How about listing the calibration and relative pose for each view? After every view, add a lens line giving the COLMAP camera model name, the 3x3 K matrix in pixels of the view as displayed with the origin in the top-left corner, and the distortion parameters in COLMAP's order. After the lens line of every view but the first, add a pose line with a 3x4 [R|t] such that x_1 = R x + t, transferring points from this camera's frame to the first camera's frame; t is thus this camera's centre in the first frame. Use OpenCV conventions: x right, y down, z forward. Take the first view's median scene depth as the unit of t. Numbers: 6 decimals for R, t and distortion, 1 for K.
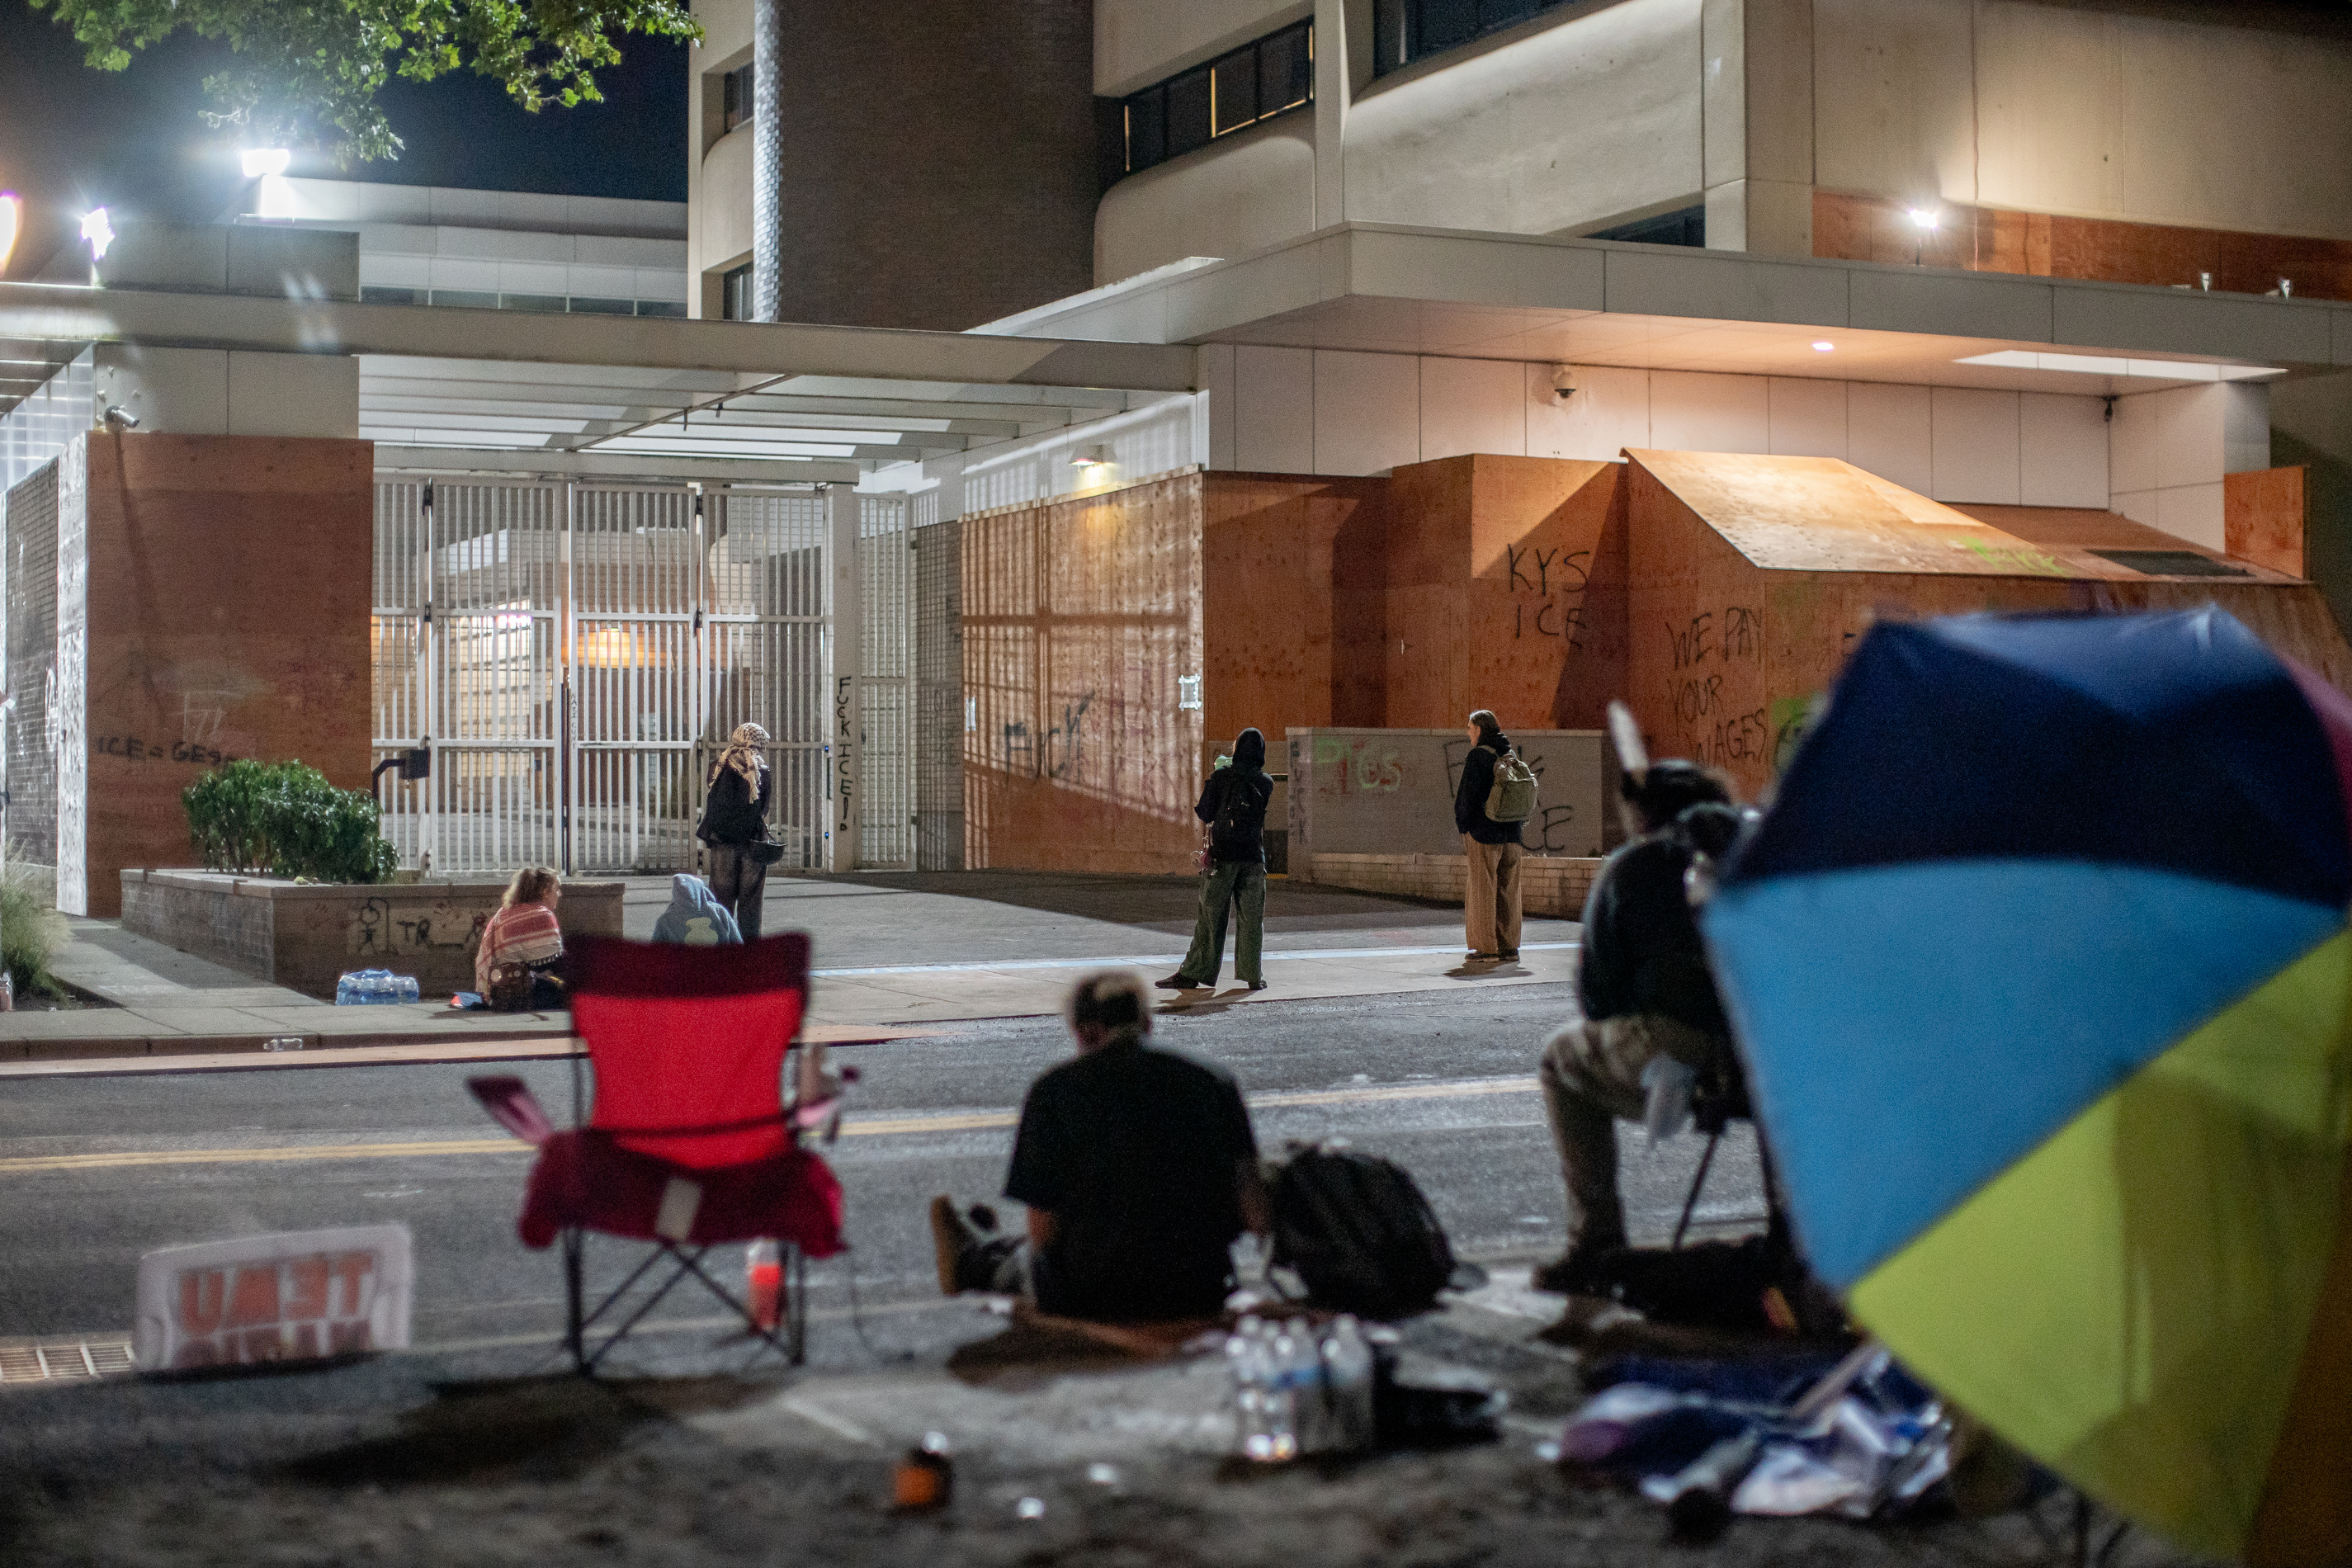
lens RADIAL K [[3555.4, 0, 1176.0], [0, 3555.4, 784.0], [0, 0, 1]] dist [-0.116987, -0.011783]
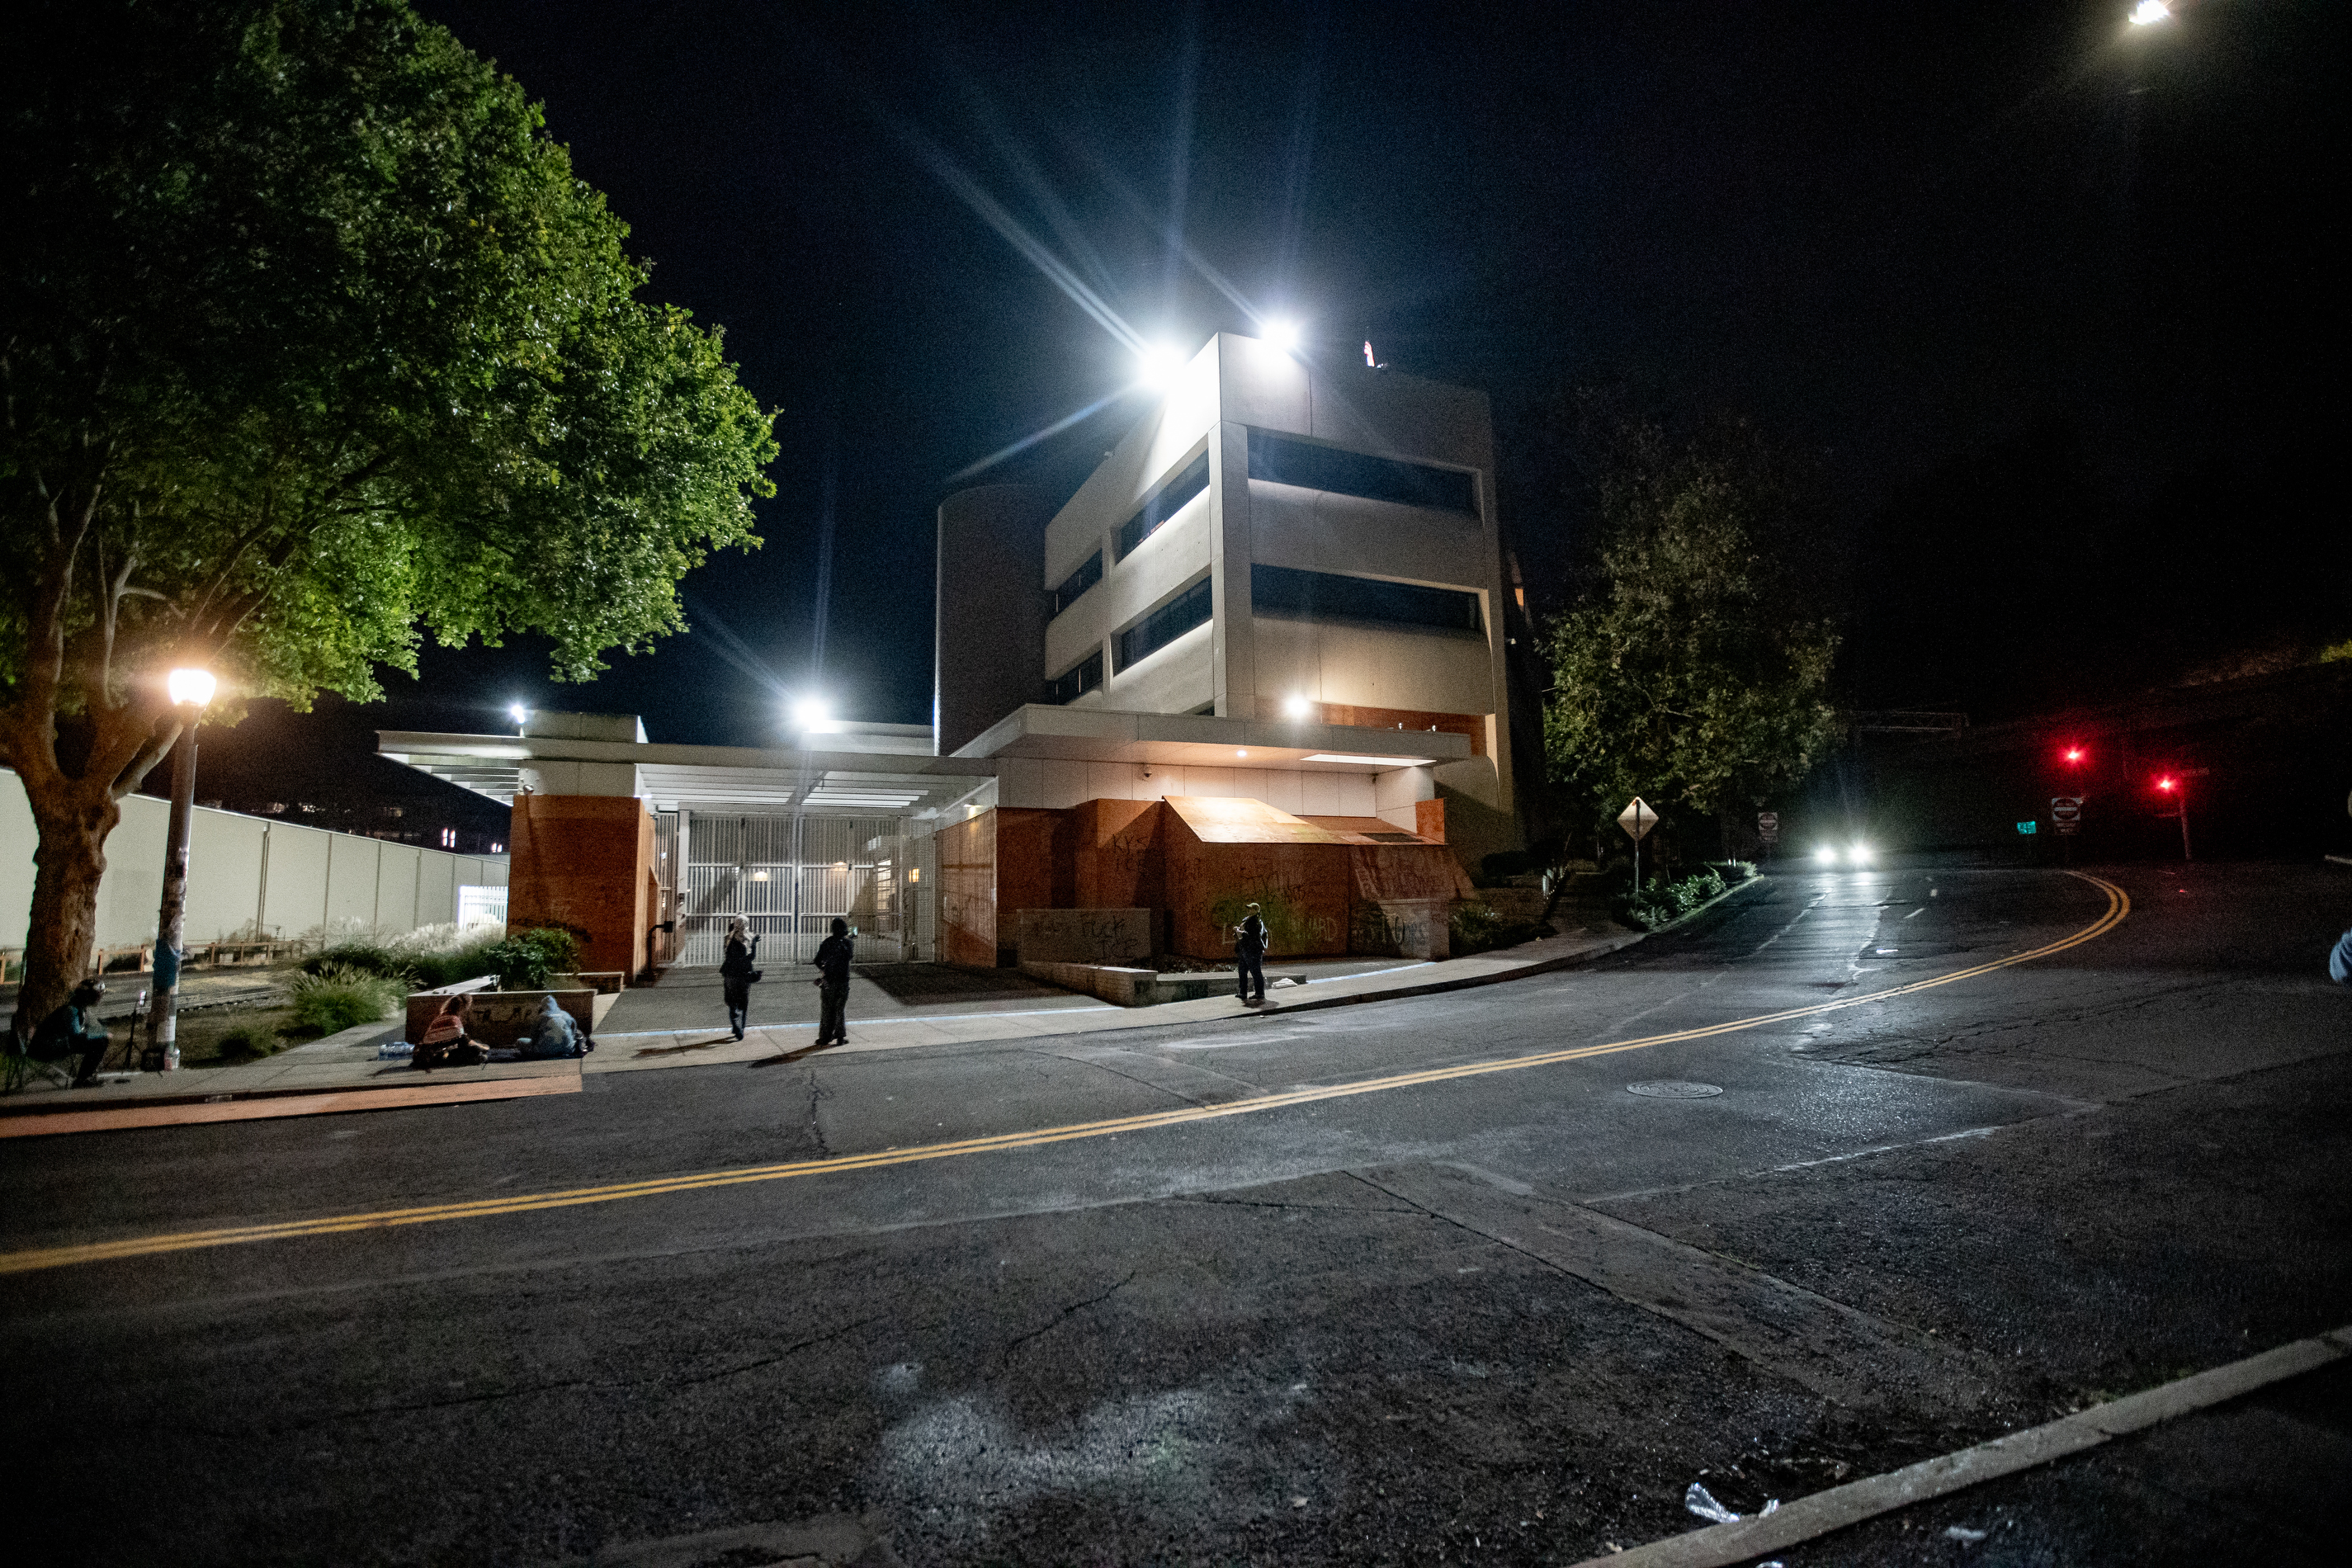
lens RADIAL K [[1077.6, 0, 1176.0], [0, 1077.6, 784.0], [0, 0, 1]] dist [-0.052090, 0.000197]
pose [[0.999650, -0.015555, -0.021389, 0.150940], [0.012910, 0.992848, -0.118684, -0.011505], [0.023083, 0.118366, 0.992702, 0.233170]]
